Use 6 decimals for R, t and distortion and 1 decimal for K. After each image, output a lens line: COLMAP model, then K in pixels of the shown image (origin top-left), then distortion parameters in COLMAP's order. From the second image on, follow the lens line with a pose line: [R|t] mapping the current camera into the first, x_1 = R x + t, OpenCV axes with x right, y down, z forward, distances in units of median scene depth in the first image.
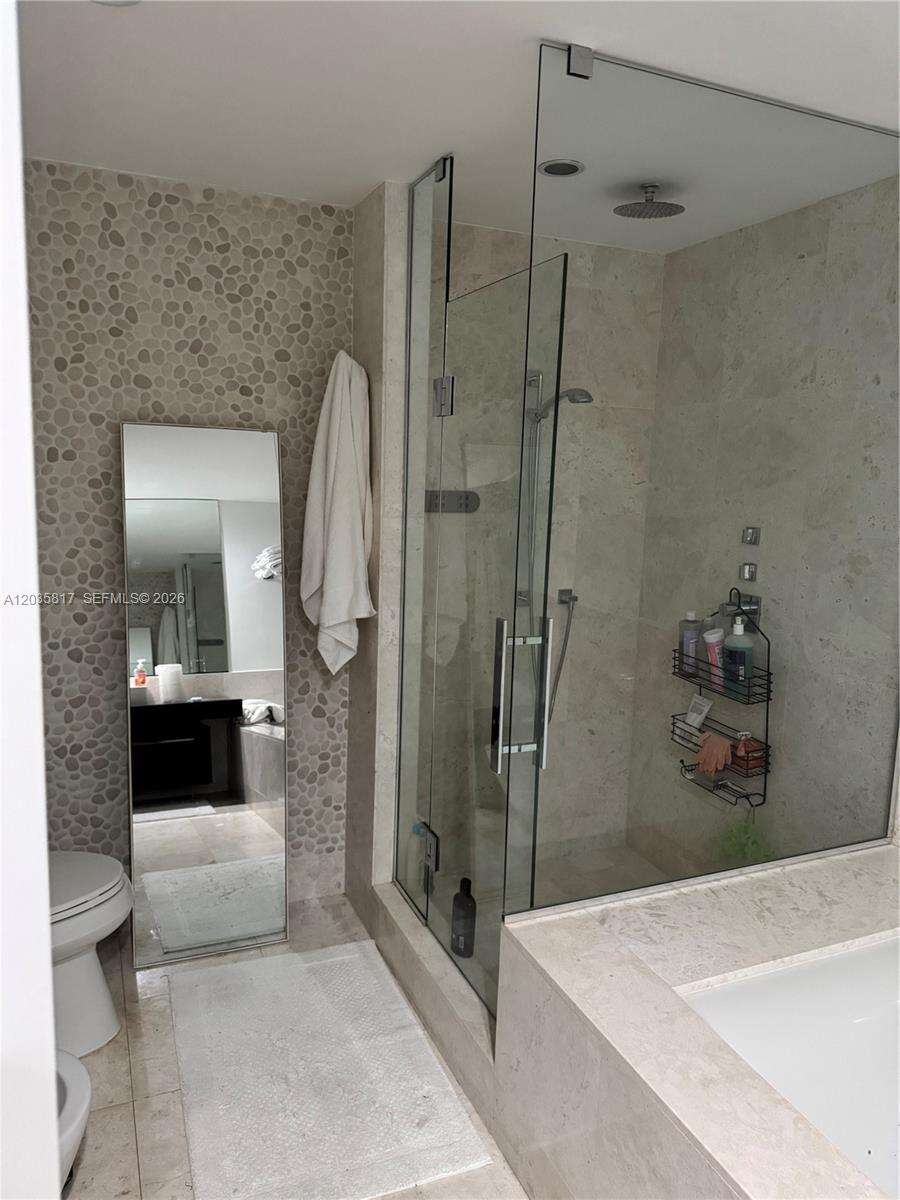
lens RADIAL K [[842.7, 0, 447.7], [0, 842.7, 600.4], [0, 0, 1]] dist [0.128304, -0.174105]
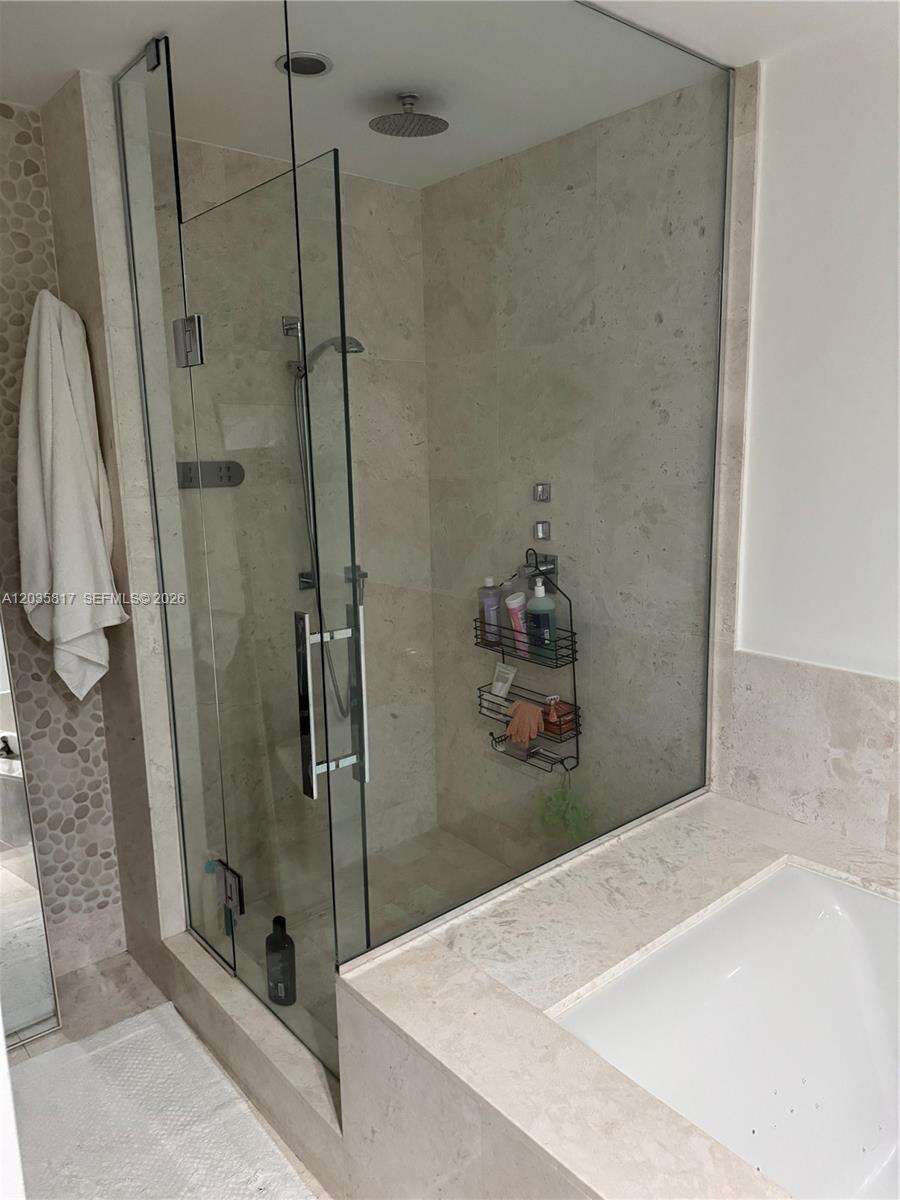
lens RADIAL K [[853.1, 0, 462.7], [0, 853.1, 603.2], [0, 0, 1]] dist [0.061980, -0.076781]
pose [[0.952600, -0.107182, 0.284719, -0.013519], [0.096732, 0.994026, 0.050556, -0.009373], [-0.288437, -0.020618, 0.957277, 0.118093]]
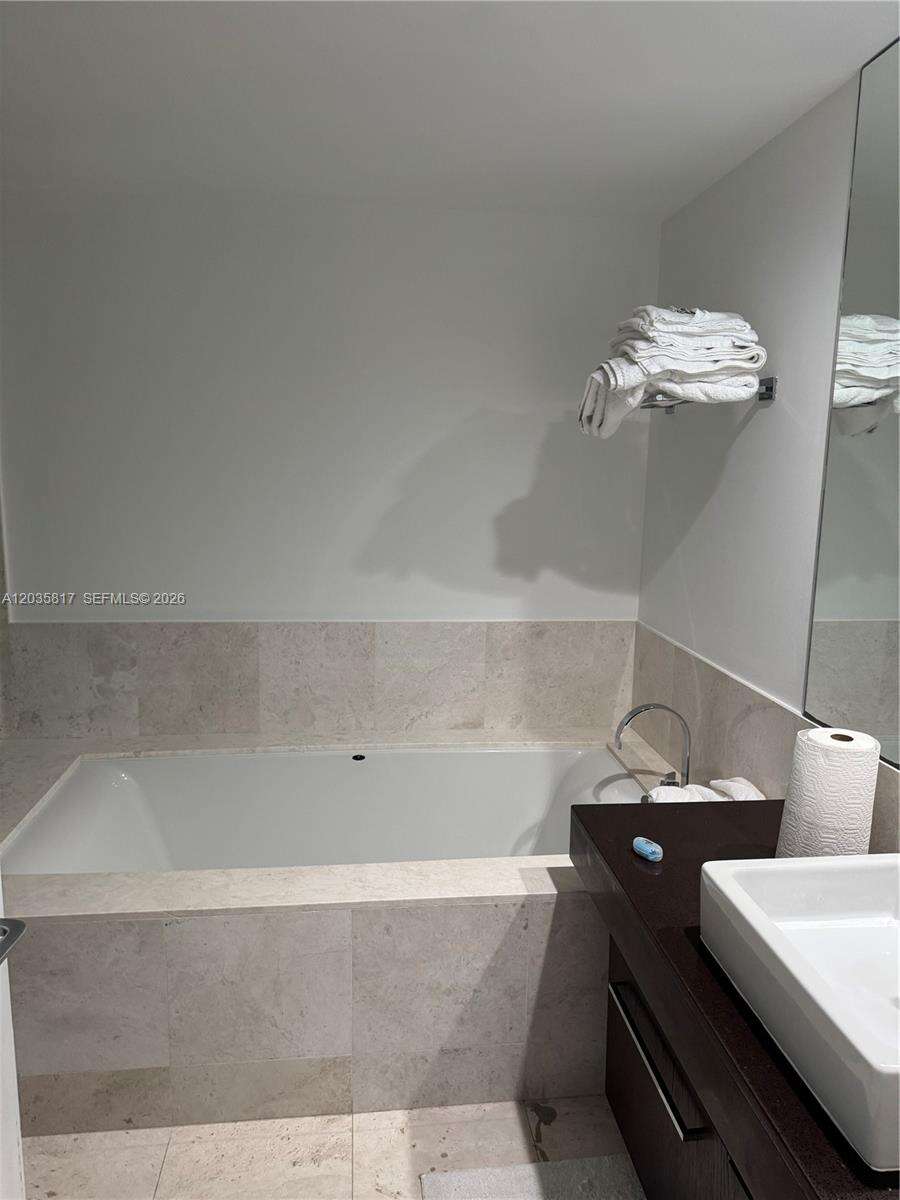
lens RADIAL K [[842.7, 0, 447.7], [0, 842.7, 600.4], [0, 0, 1]] dist [0.128304, -0.174105]
pose [[0.297781, -0.184987, 0.936539, -0.362184], [0.144503, 0.978476, 0.147324, -0.003594], [-0.943634, 0.091463, 0.318103, -0.025005]]
